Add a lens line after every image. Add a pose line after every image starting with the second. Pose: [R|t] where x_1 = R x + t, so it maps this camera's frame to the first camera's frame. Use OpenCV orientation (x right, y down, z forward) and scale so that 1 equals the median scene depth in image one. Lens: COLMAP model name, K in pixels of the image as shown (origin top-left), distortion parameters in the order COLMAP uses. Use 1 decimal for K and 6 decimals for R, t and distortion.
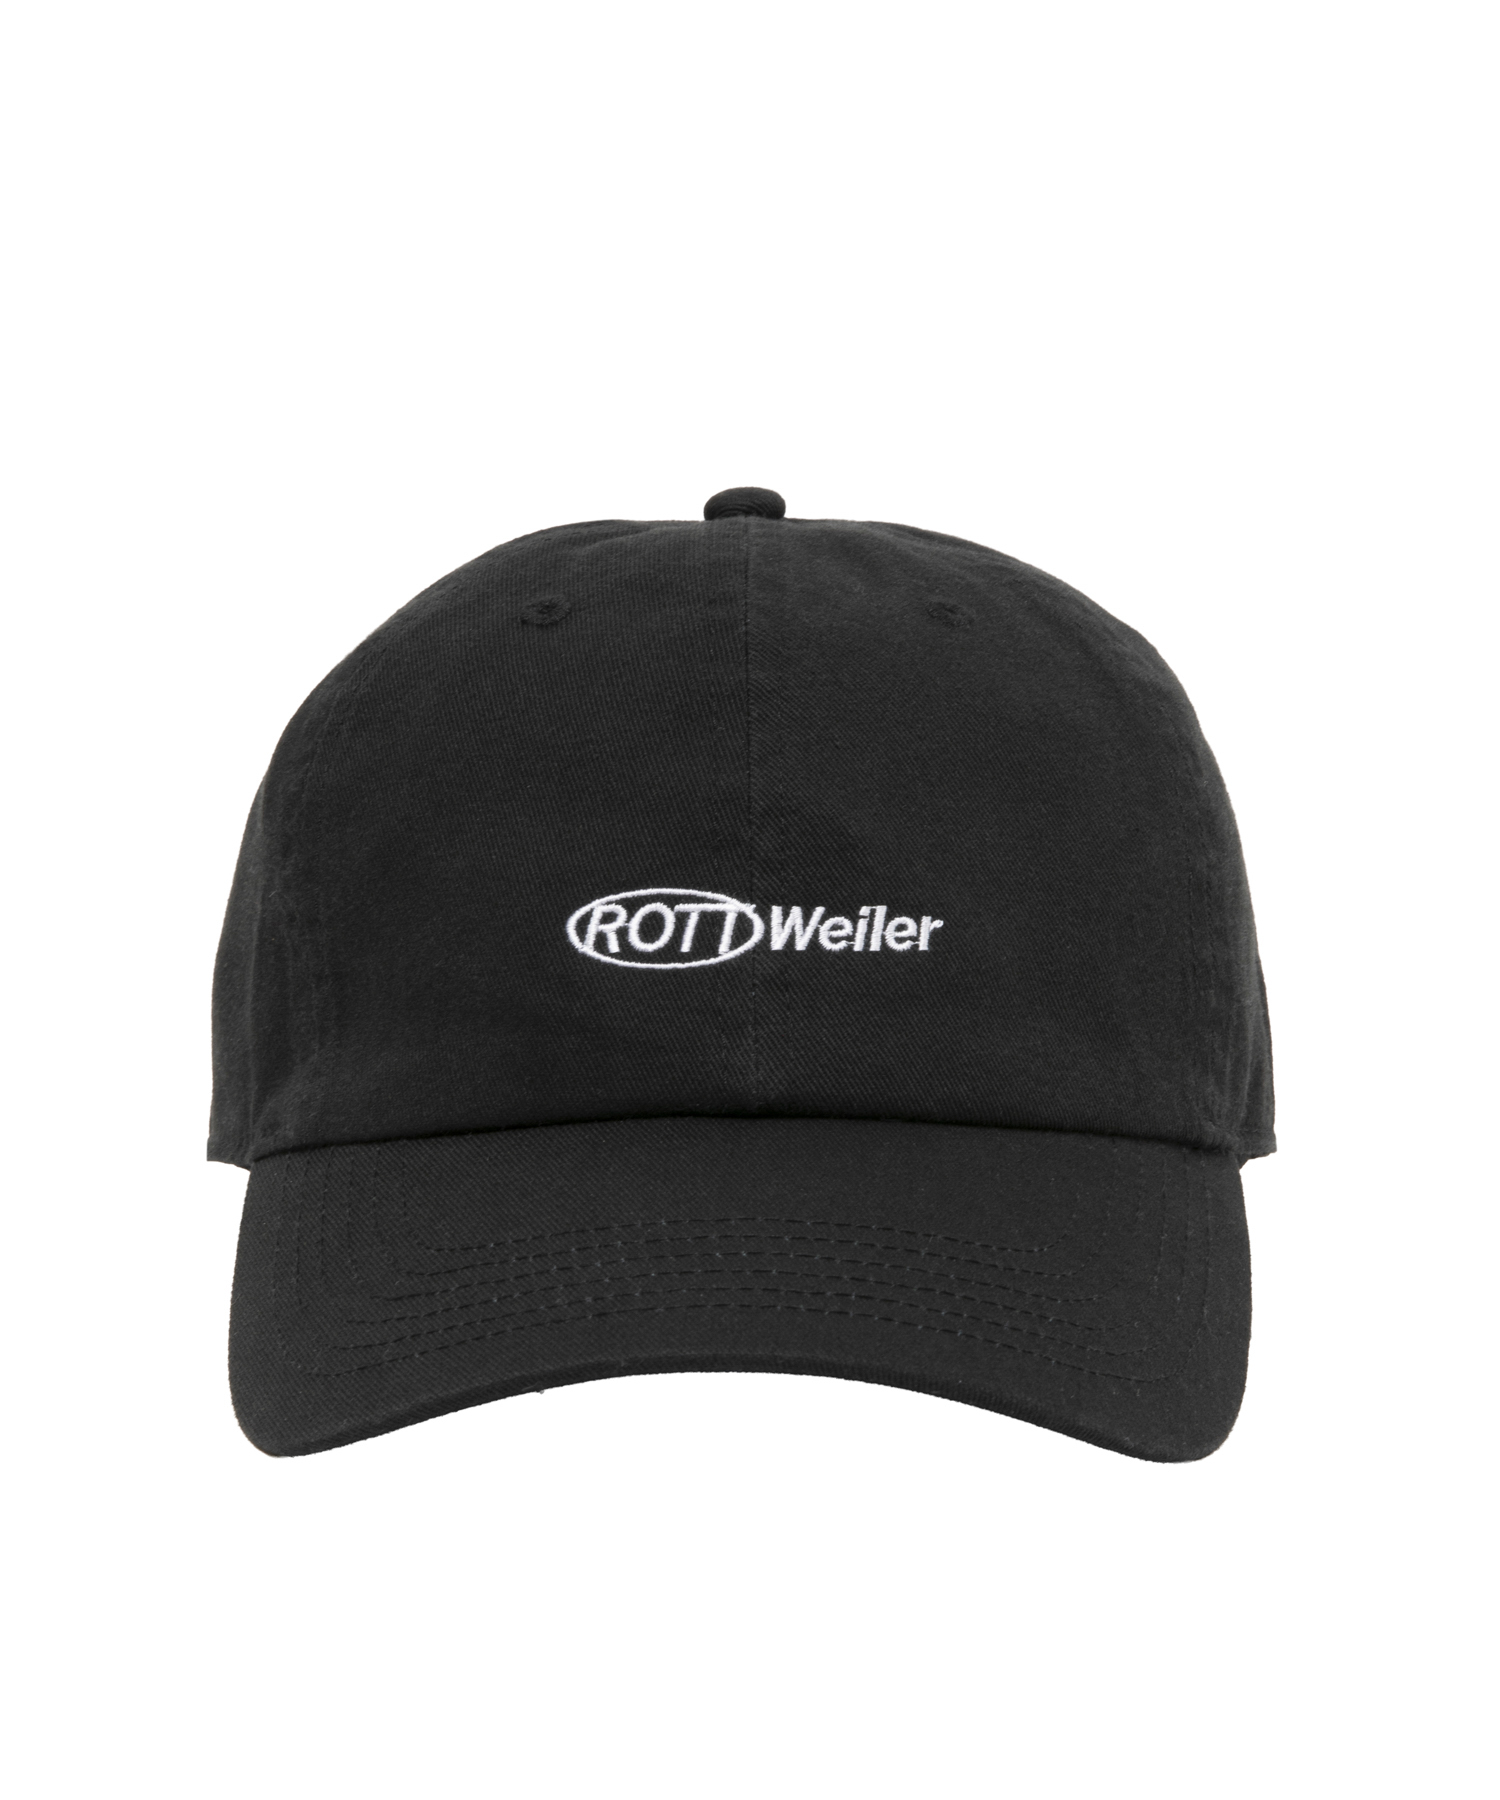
lens RADIAL K [[5012.3, 0, 750.0], [0, 5012.3, 900.0], [0, 0, 1]] dist [0.000206, -0.617323]
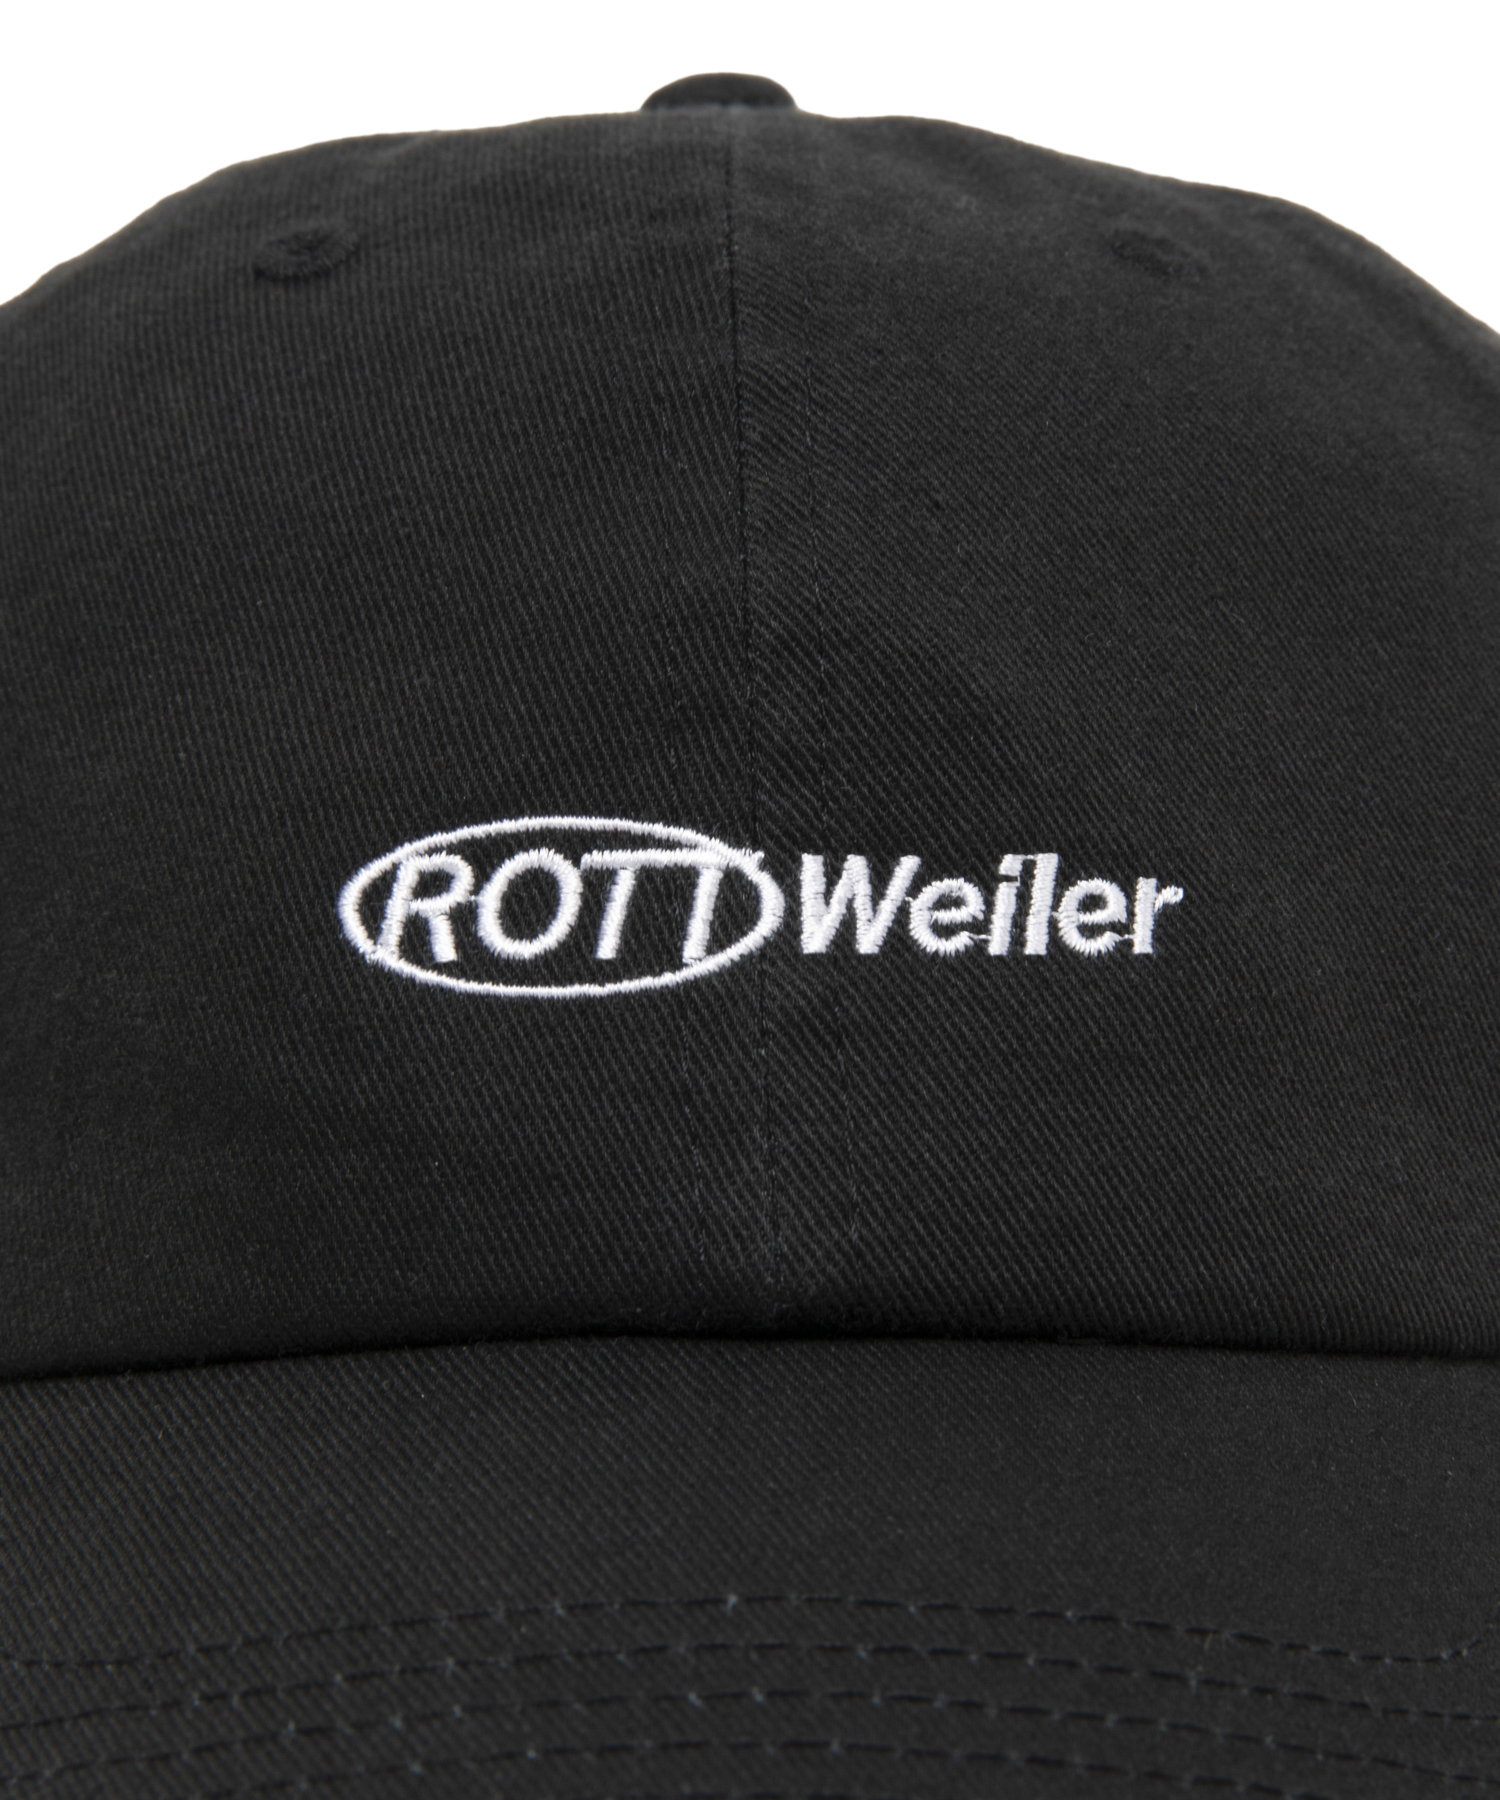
lens RADIAL K [[5012.3, 0, 750.0], [0, 5012.3, 900.0], [0, 0, 1]] dist [0.000206, -0.617323]
pose [[0.999801, -0.005353, 0.019197, -0.008687], [0.005670, 0.999848, -0.016496, 0.012478], [-0.019106, 0.016601, 0.999680, 0.557843]]
